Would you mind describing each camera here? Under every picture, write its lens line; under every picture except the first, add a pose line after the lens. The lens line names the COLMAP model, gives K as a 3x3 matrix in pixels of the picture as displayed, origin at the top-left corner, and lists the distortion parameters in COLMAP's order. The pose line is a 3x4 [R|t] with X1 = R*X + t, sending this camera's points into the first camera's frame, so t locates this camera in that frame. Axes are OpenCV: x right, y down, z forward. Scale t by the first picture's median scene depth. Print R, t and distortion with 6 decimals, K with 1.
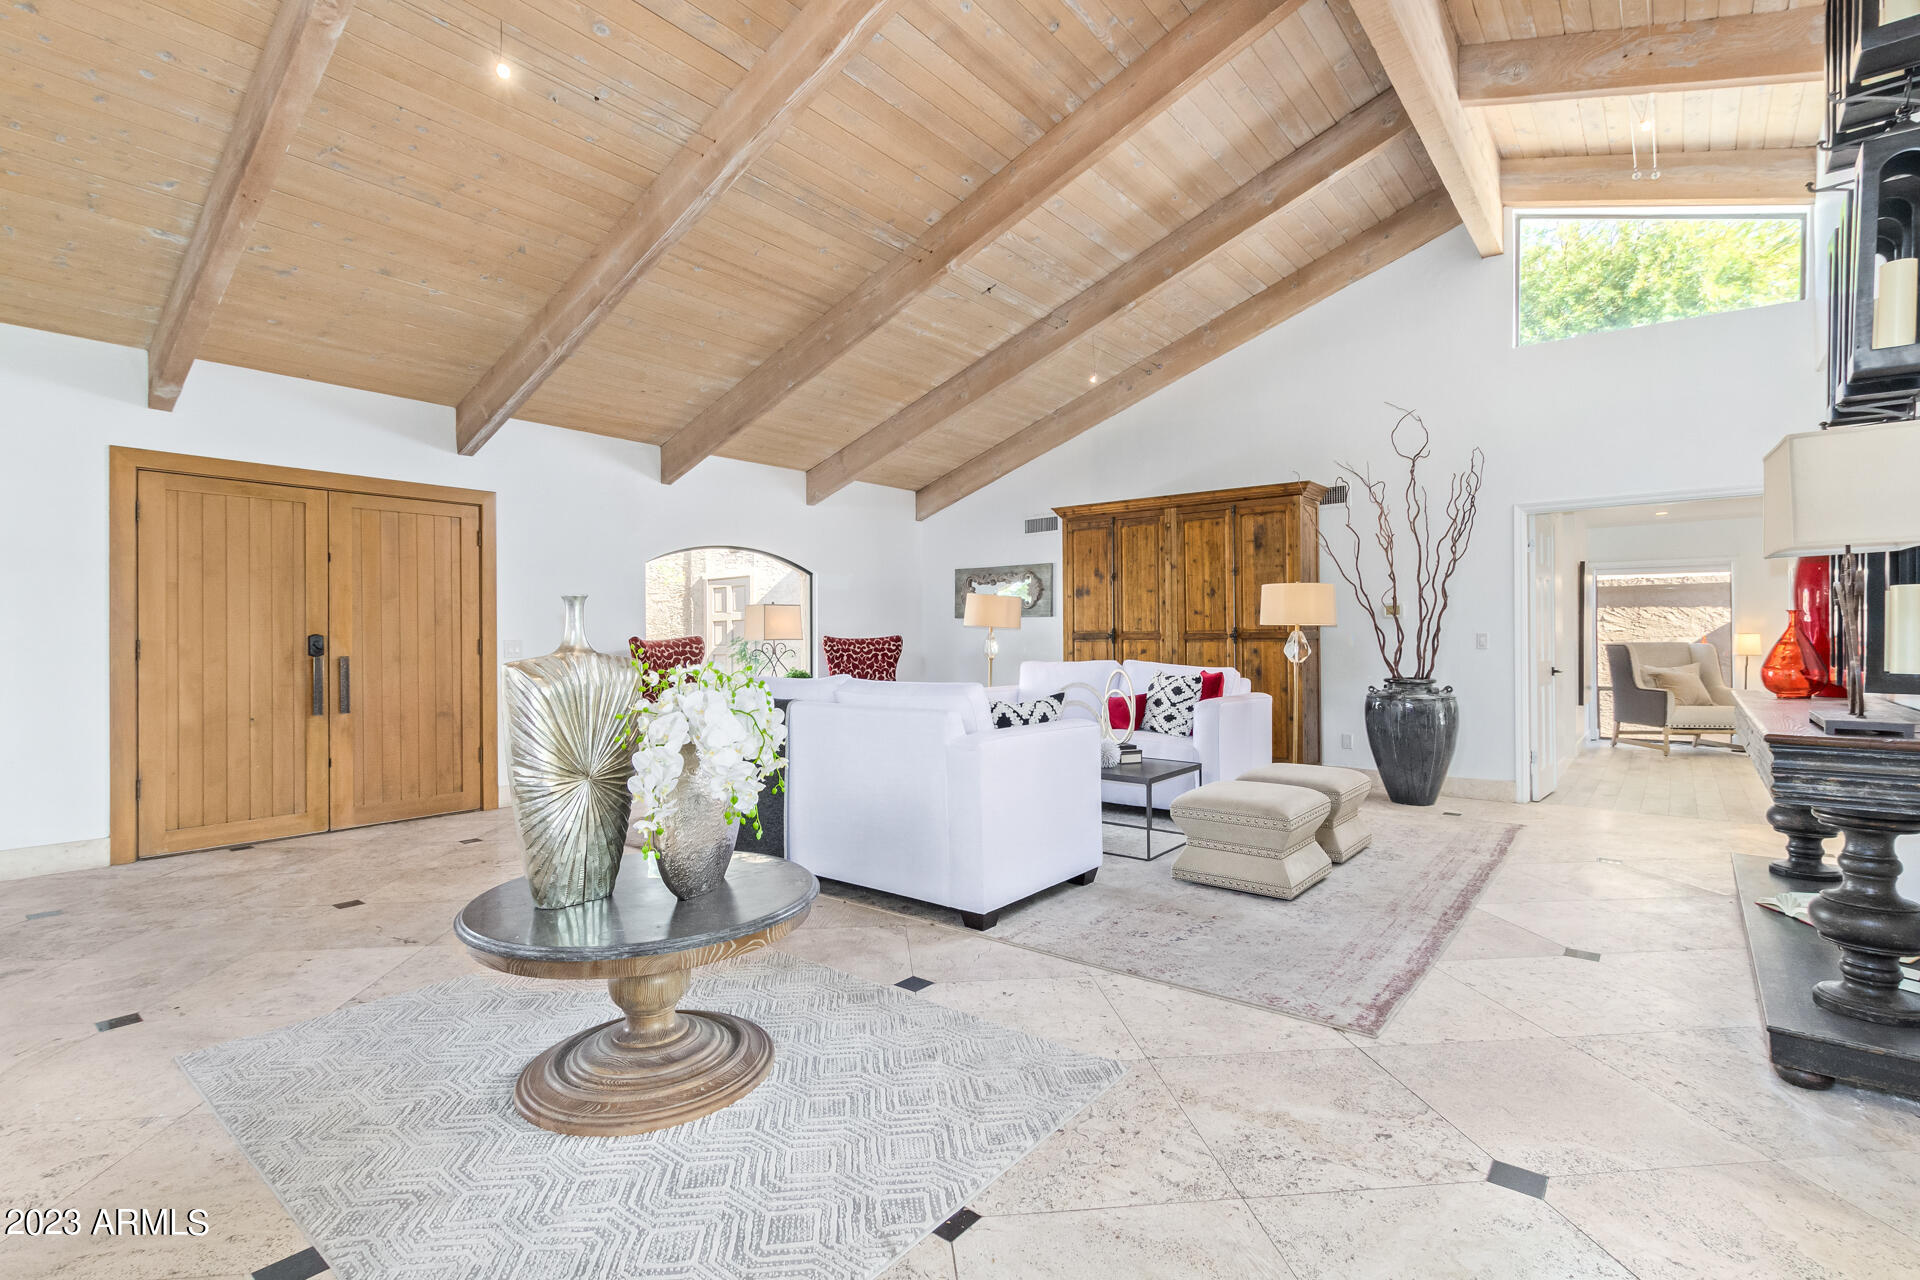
lens RADIAL K [[879.2, 0, 965.9], [0, 879.2, 635.3], [0, 0, 1]] dist [0.011457, -0.004871]
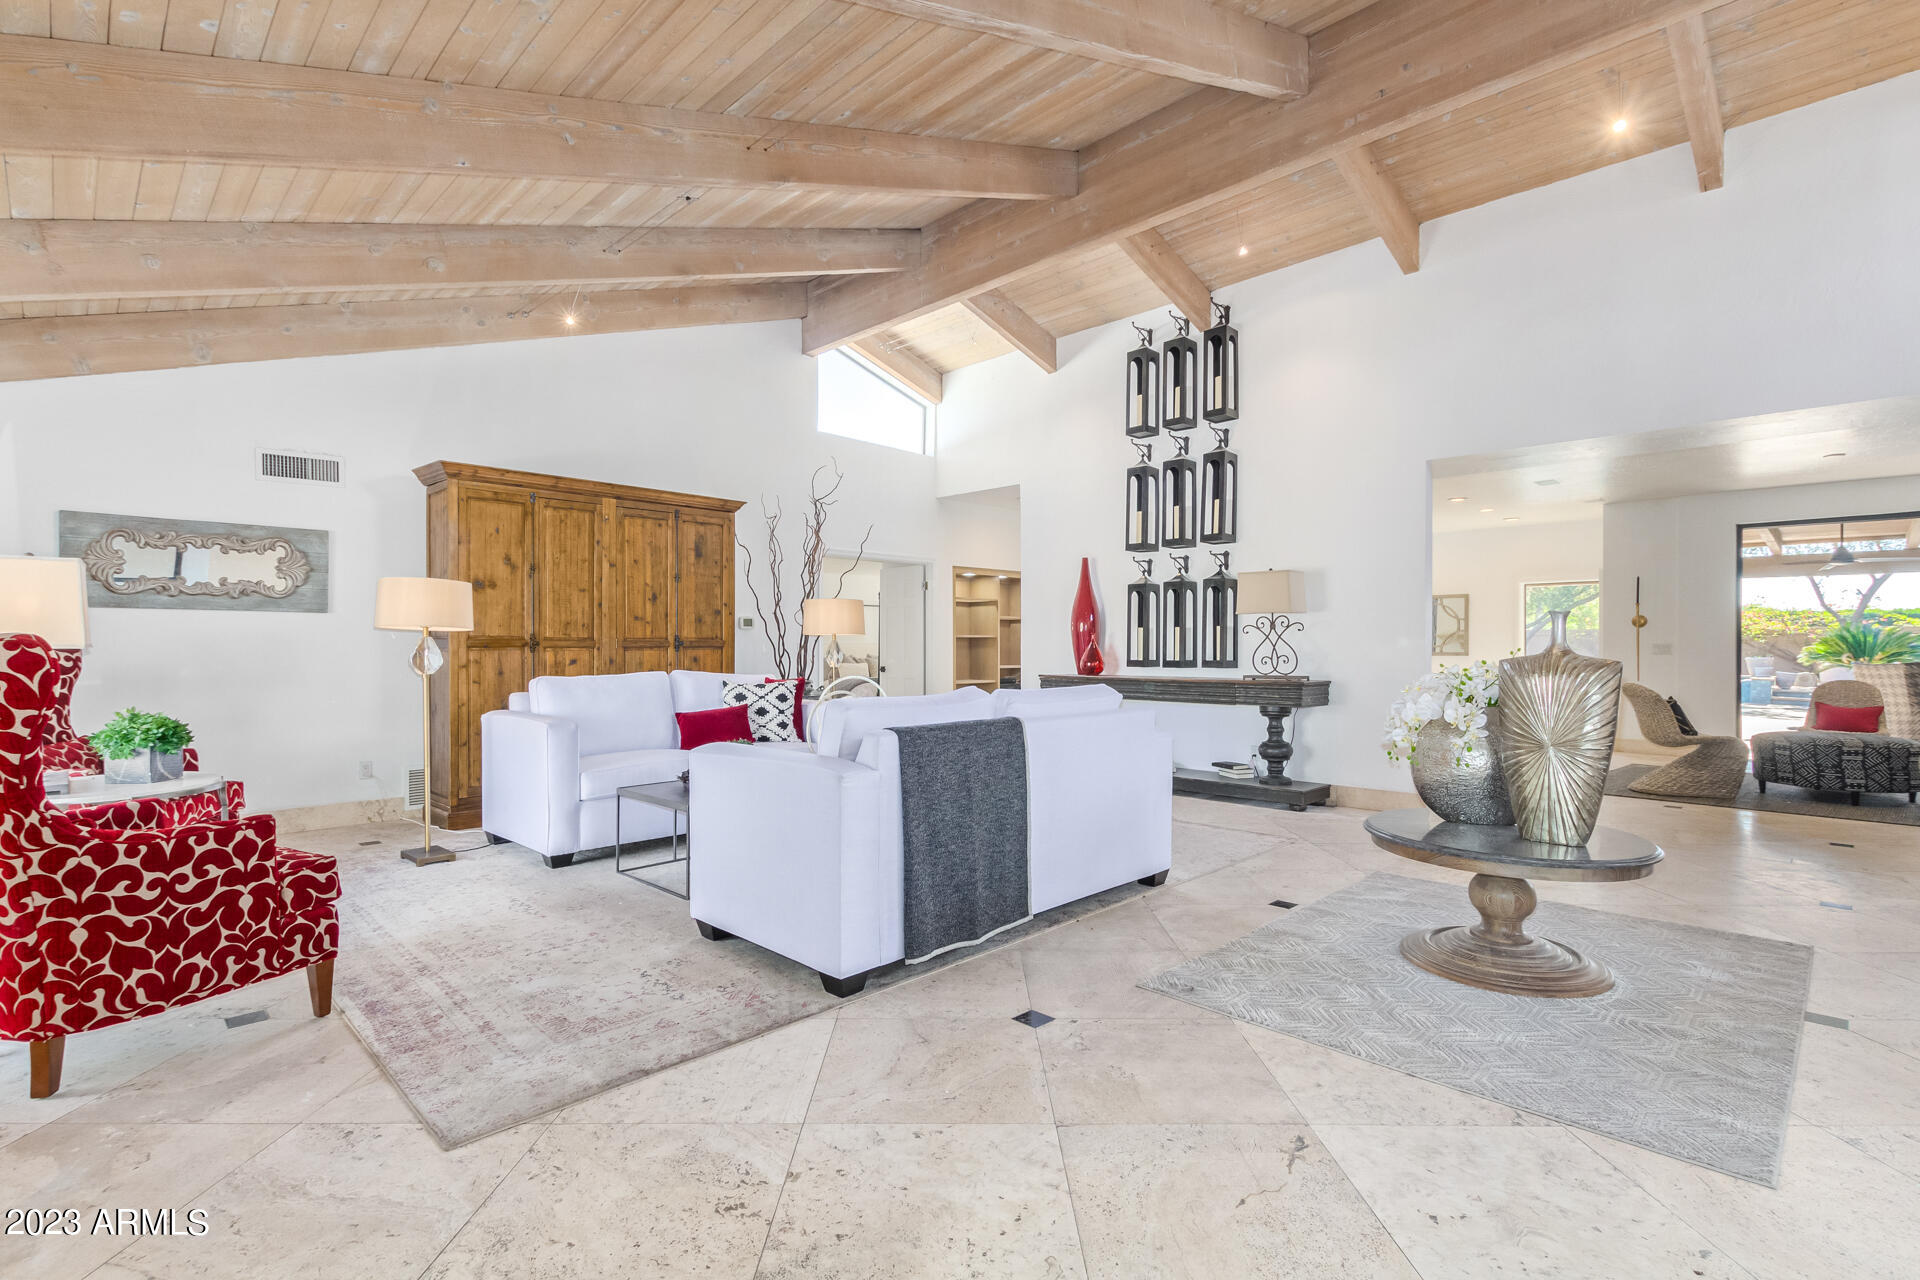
lens RADIAL K [[879.2, 0, 947.6], [0, 879.2, 652.2], [0, 0, 1]] dist [0.011457, -0.004871]
pose [[0.127736, -0.004322, 0.991799, -0.621837], [-0.002827, 0.999985, 0.004722, 0.004464], [-0.991804, -0.003407, 0.127722, 0.575601]]
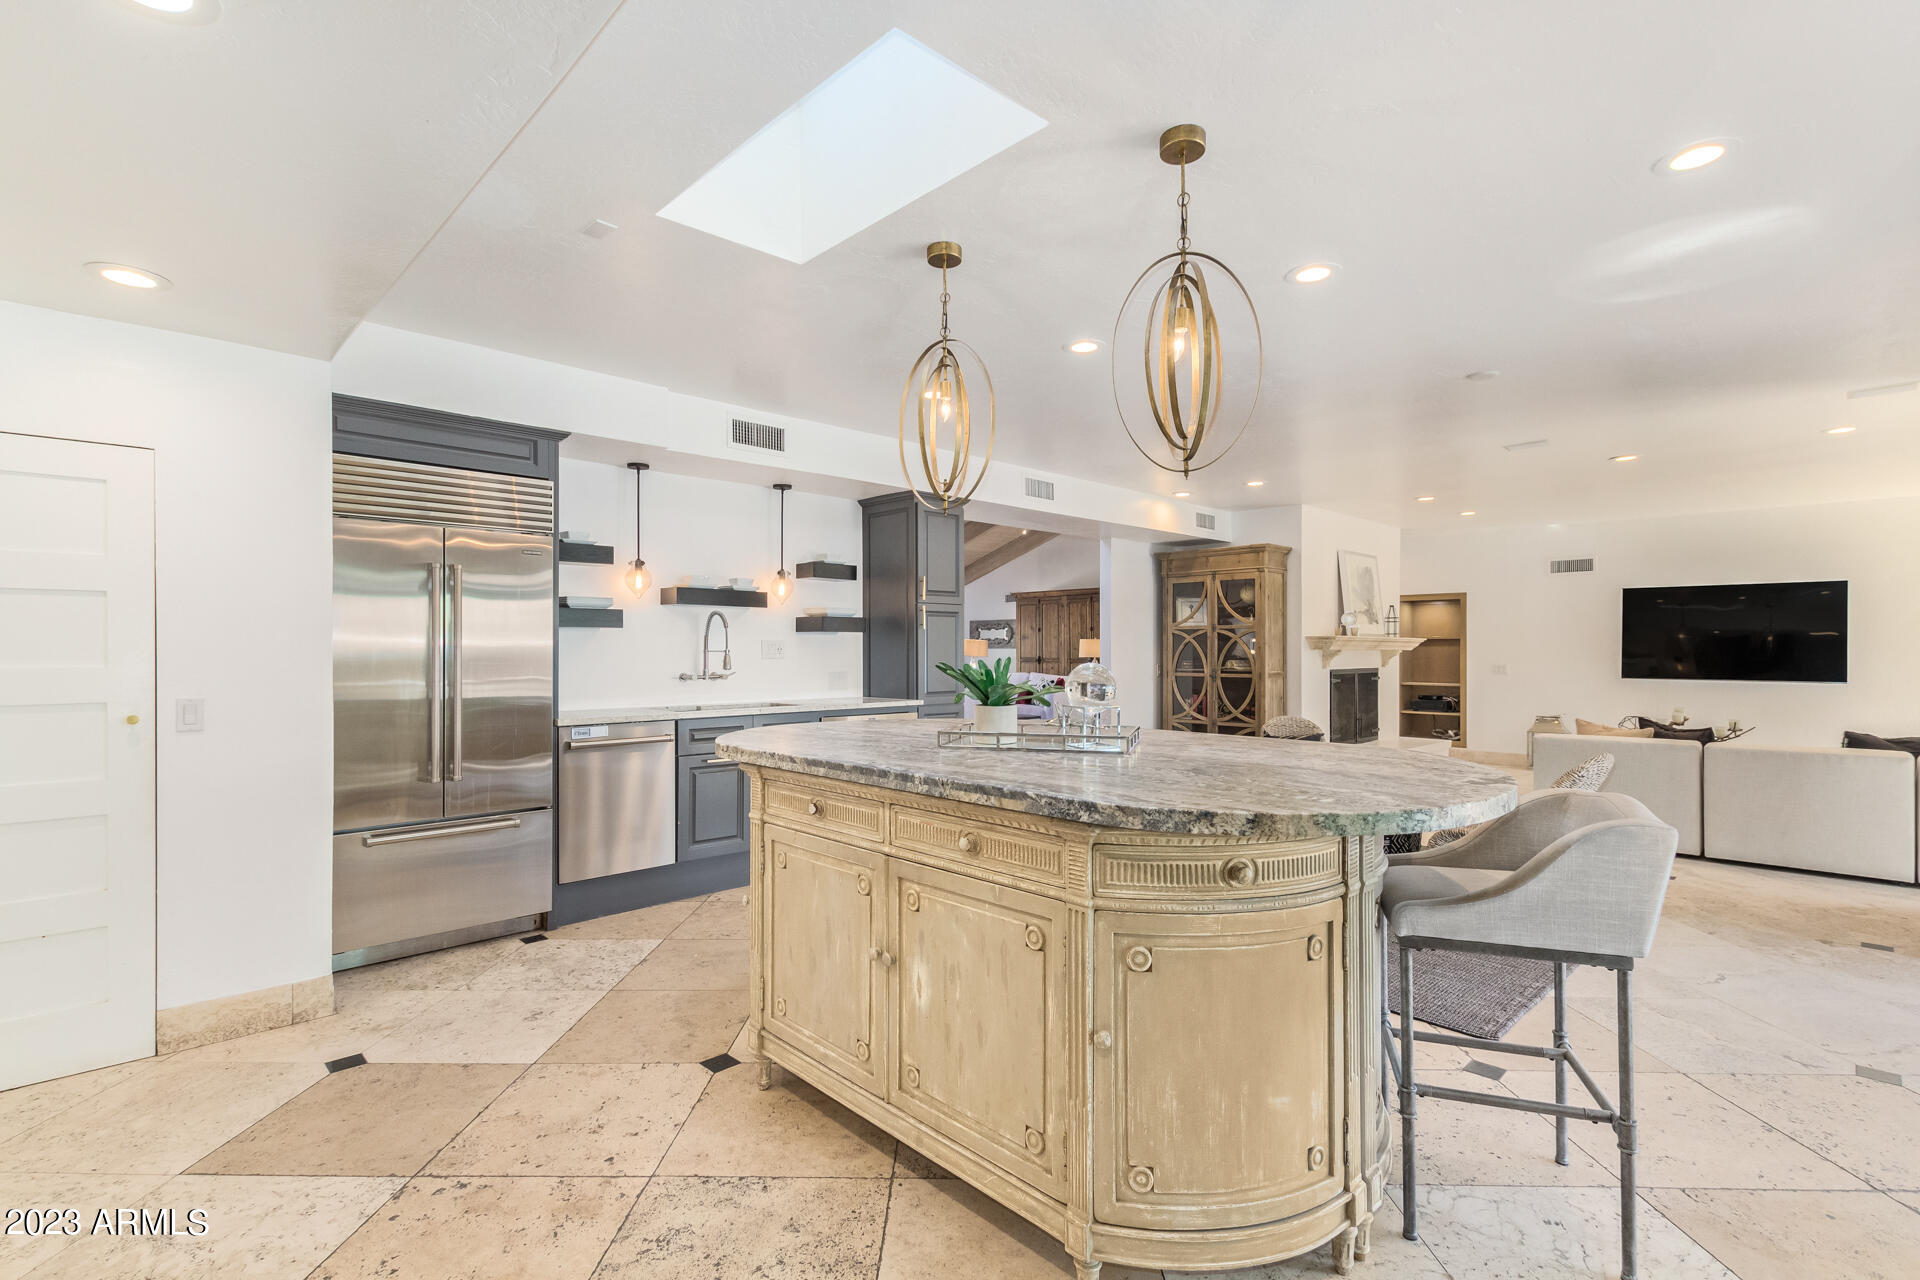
lens RADIAL K [[879.2, 0, 956.1], [0, 879.2, 650.2], [0, 0, 1]] dist [0.011457, -0.004871]
pose [[0.992474, 0.002607, -0.122427, 0.243850], [-0.002610, 0.999997, 0.000135, -0.023246], [0.122427, 0.000185, 0.992478, -1.008924]]
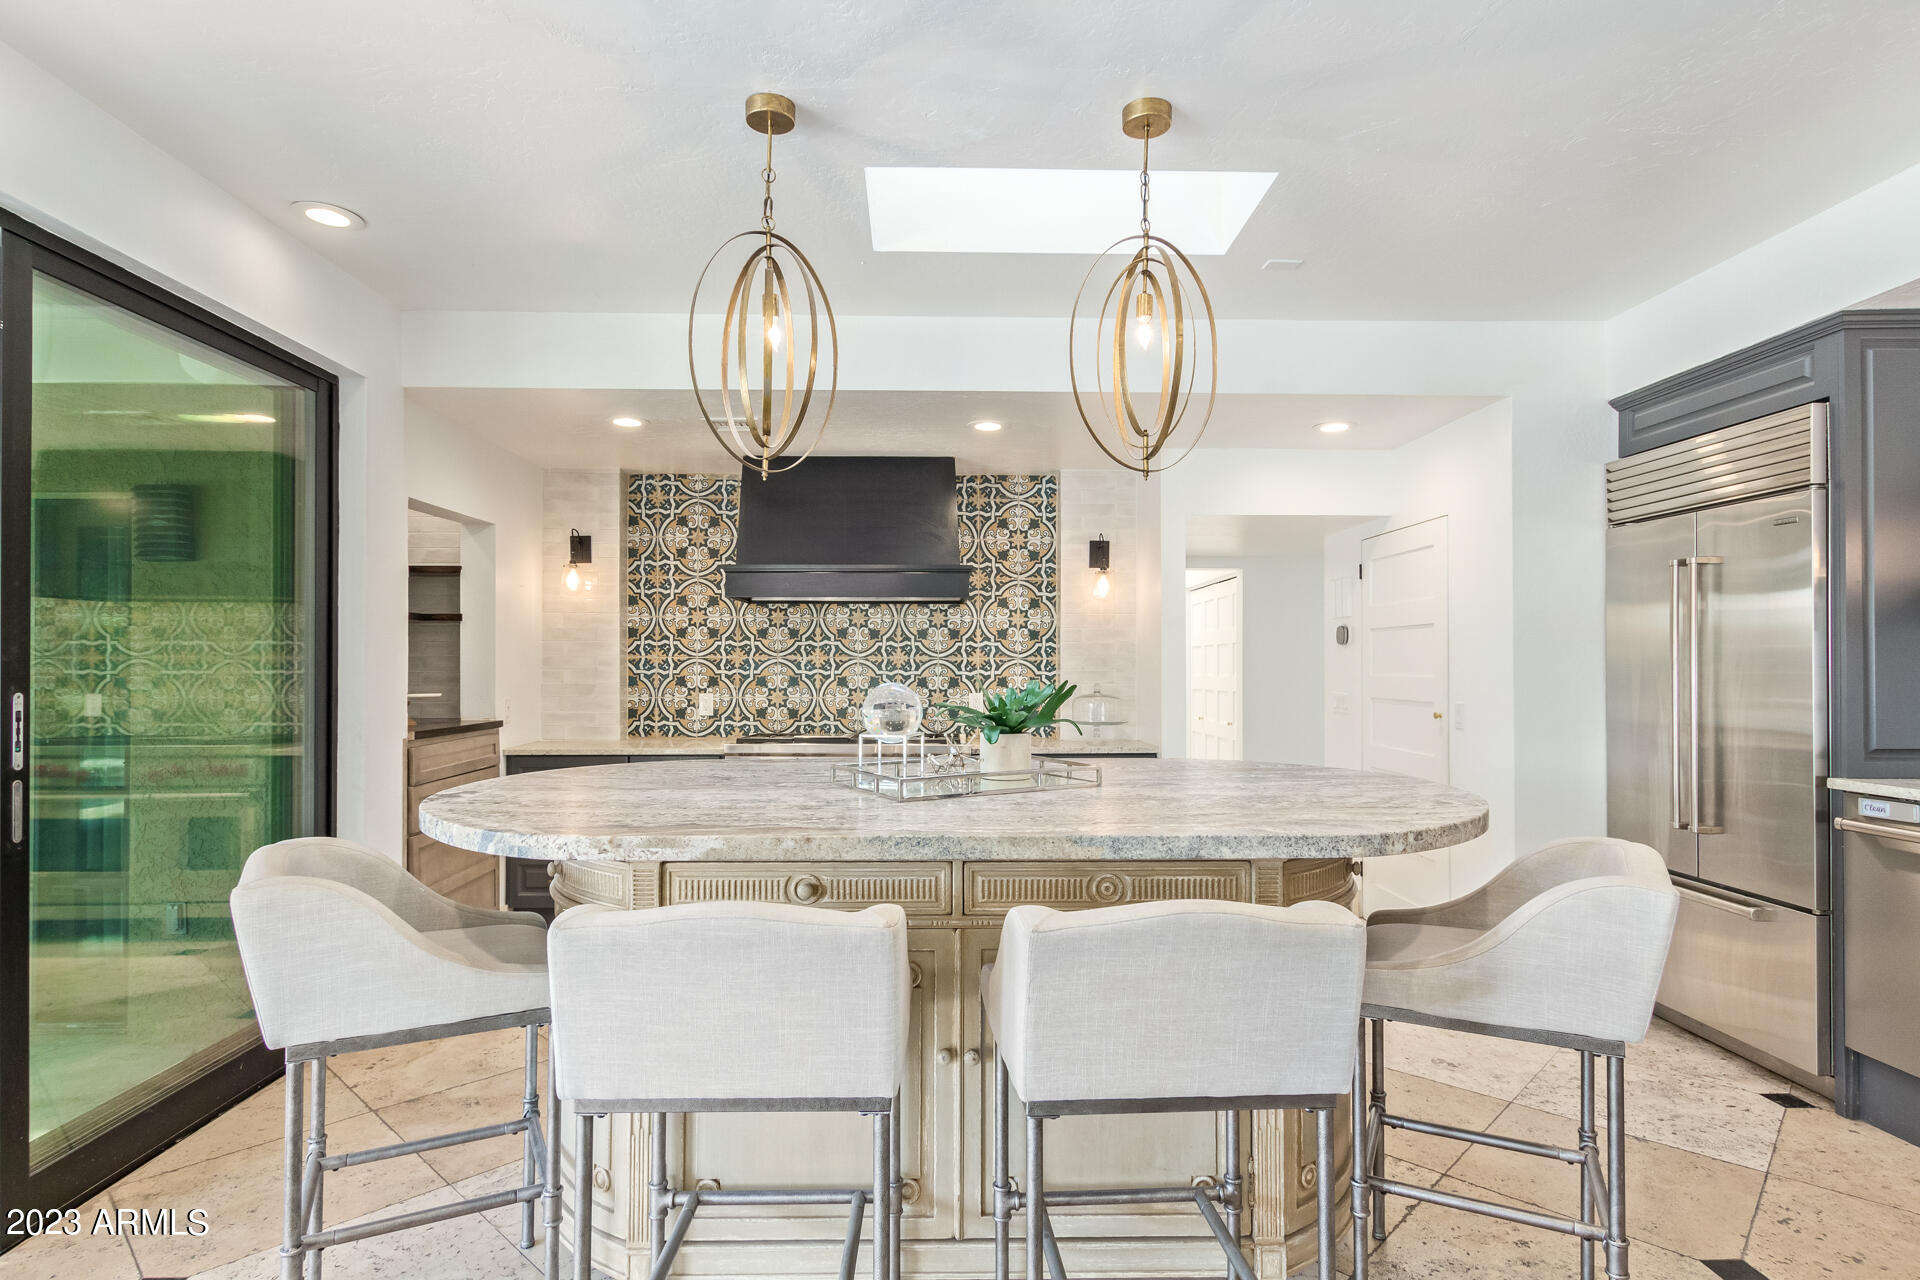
lens RADIAL K [[997.8, 0, 946.3], [0, 997.8, 656.2], [0, 0, 1]] dist [0.005812, 0.000085]
pose [[-0.767011, 0.000027, -0.641634, 0.467268], [0.003680, 0.999984, -0.004357, -0.026579], [0.641623, -0.005703, -0.766999, -0.351092]]
